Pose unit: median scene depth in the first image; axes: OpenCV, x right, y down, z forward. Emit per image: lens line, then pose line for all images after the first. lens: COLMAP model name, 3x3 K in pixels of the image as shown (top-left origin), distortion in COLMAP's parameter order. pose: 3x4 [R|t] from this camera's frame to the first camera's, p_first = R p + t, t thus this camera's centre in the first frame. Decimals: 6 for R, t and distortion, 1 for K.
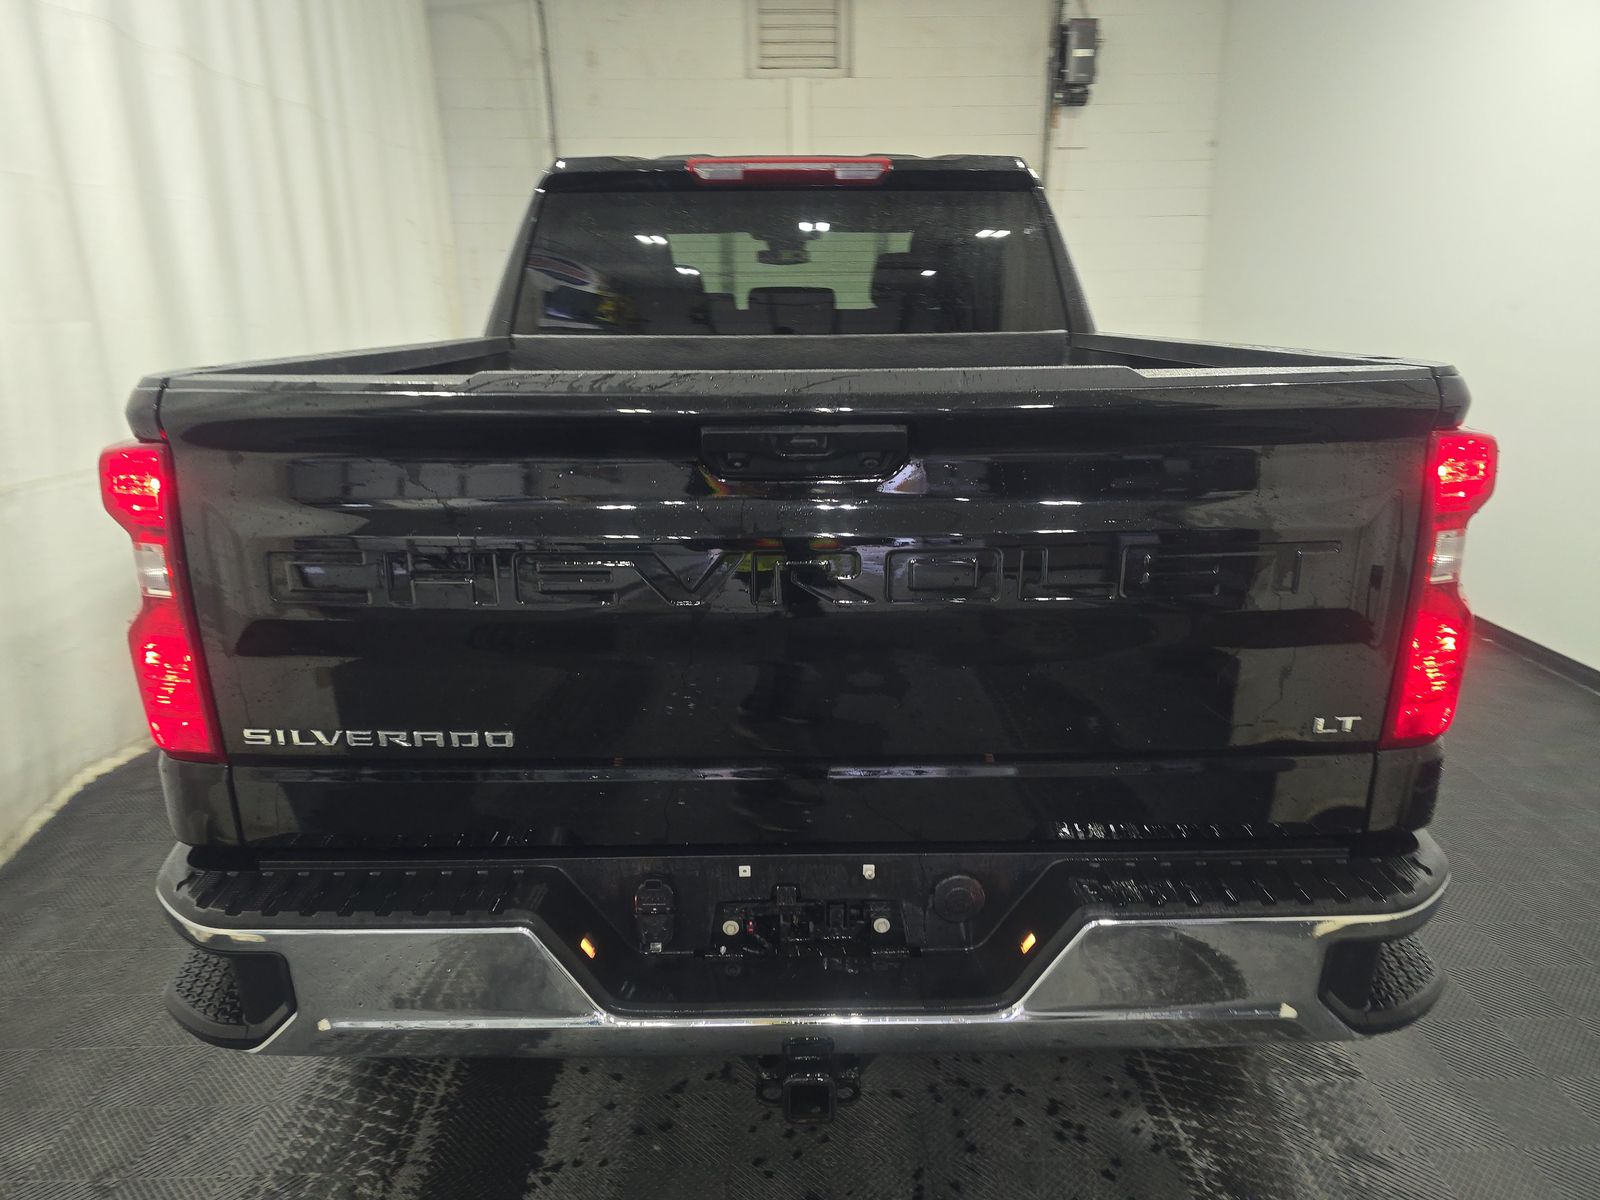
lens RADIAL K [[1053.9, 0, 807.0], [0, 1053.9, 622.5], [0, 0, 1]] dist [0.046650, -0.057091]
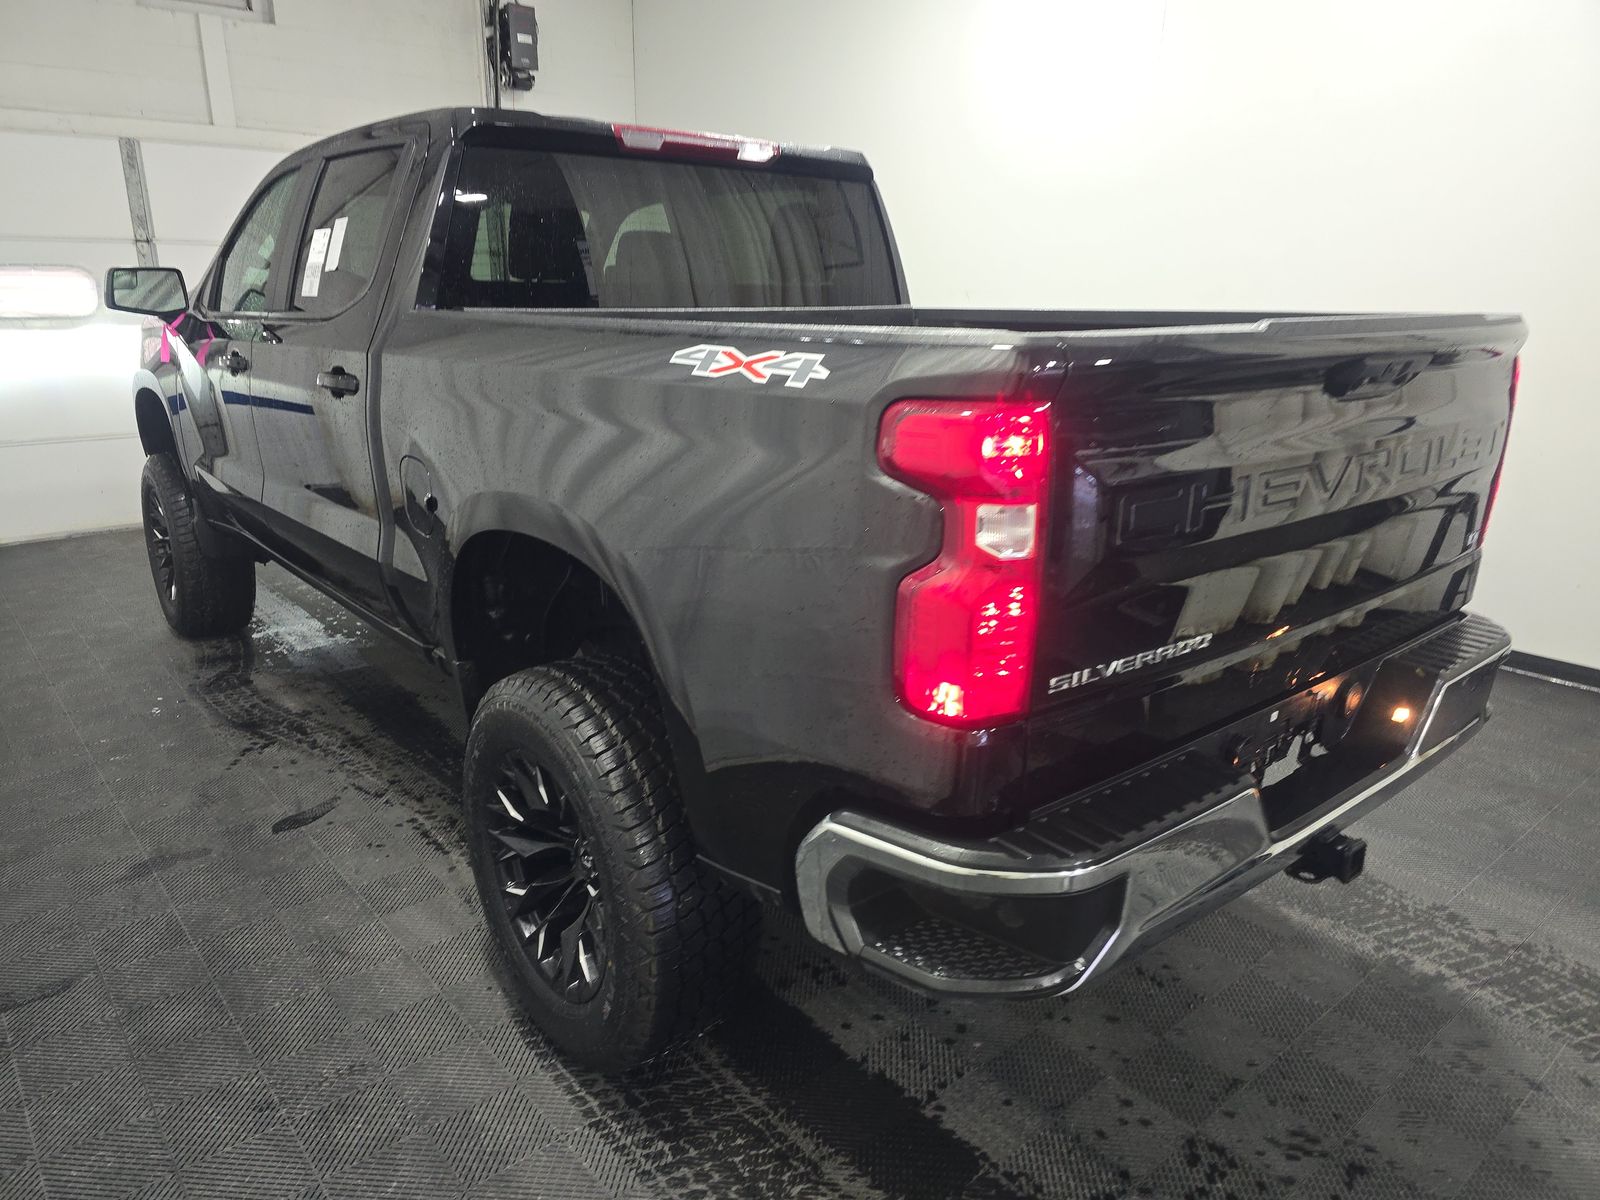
lens RADIAL K [[1053.9, 0, 807.0], [0, 1053.9, 622.5], [0, 0, 1]] dist [0.046650, -0.057091]
pose [[0.777858, -0.176112, 0.603259, -0.611076], [0.169626, 0.983139, 0.068293, -0.029970], [-0.605115, 0.049206, 0.794616, 0.150414]]
